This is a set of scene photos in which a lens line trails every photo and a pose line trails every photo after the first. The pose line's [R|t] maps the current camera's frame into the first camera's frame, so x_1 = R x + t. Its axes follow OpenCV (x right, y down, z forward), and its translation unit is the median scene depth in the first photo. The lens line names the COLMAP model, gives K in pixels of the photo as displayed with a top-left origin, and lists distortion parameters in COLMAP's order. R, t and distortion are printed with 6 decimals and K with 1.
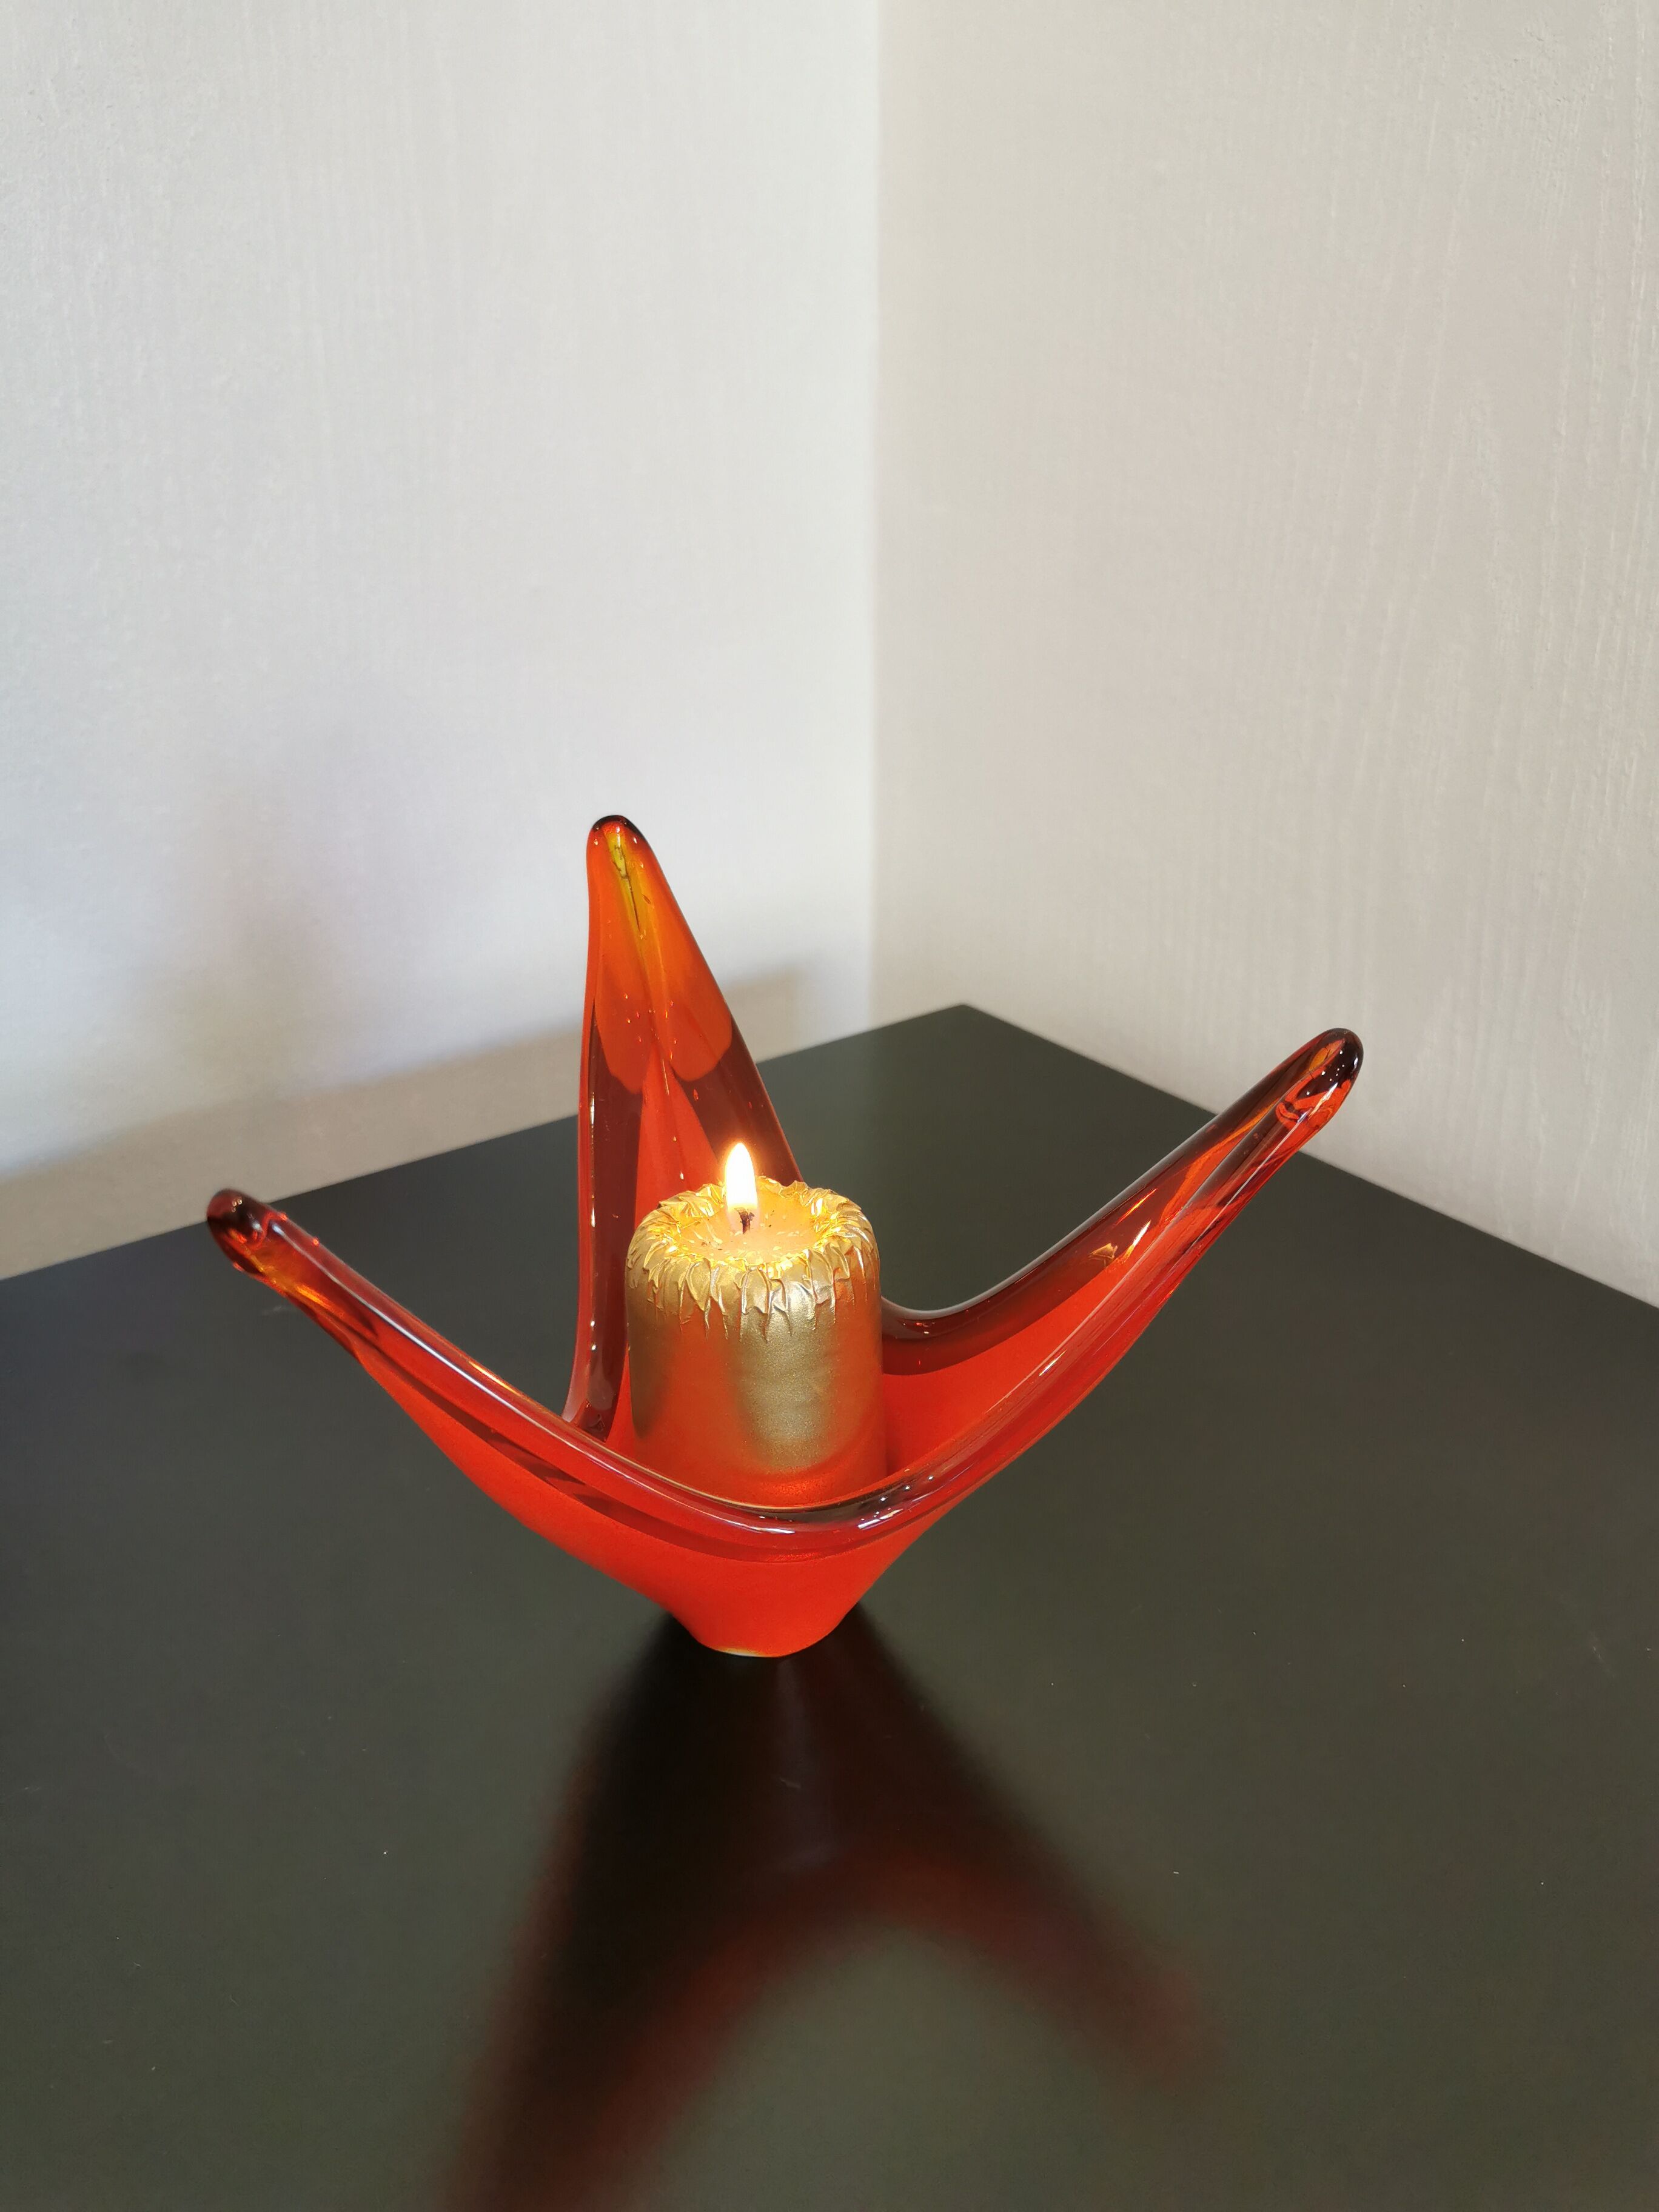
lens RADIAL K [[1708.5, 0, 830.0], [0, 1708.5, 1115.7], [0, 0, 1]] dist [0.001294, -0.003610]
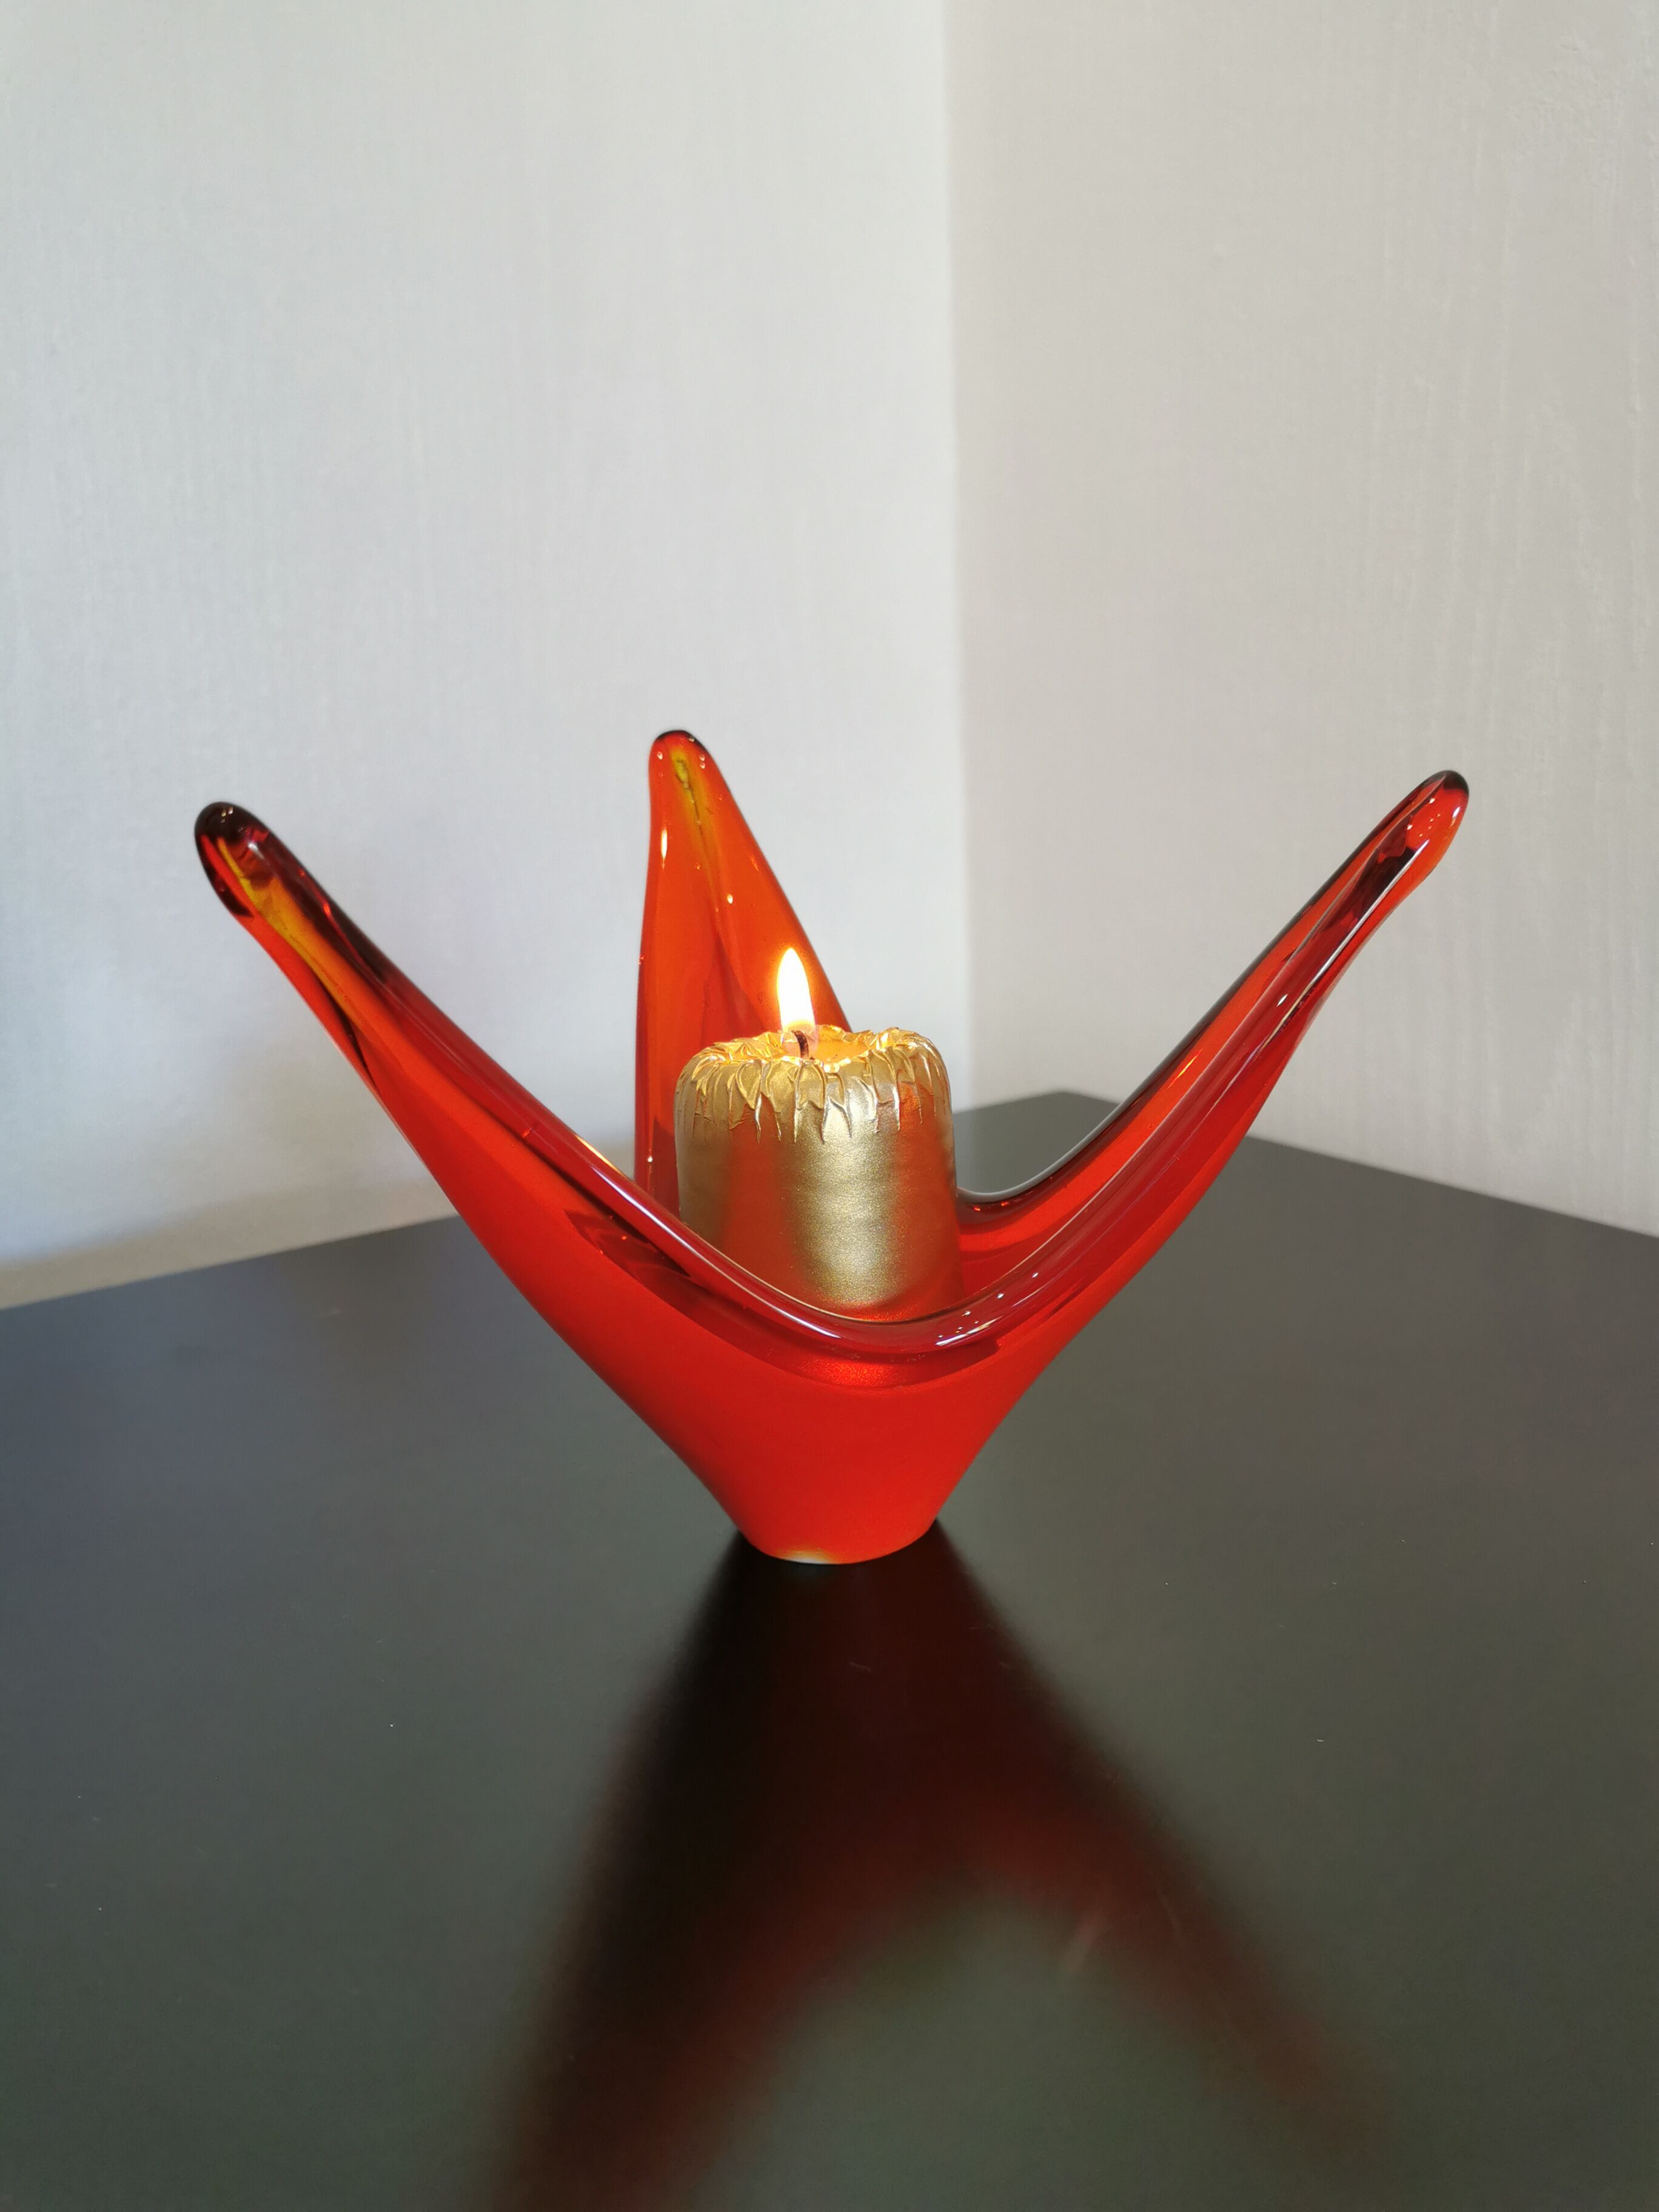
lens RADIAL K [[1724.2, 0, 829.5], [0, 1724.2, 1106.0], [0, 0, 1]] dist [-0.002327, 0.005728]
pose [[0.997254, -0.026964, -0.068981, 0.018207], [0.013229, 0.981246, -0.192306, 0.176872], [0.072873, 0.190865, 0.978908, 0.060949]]
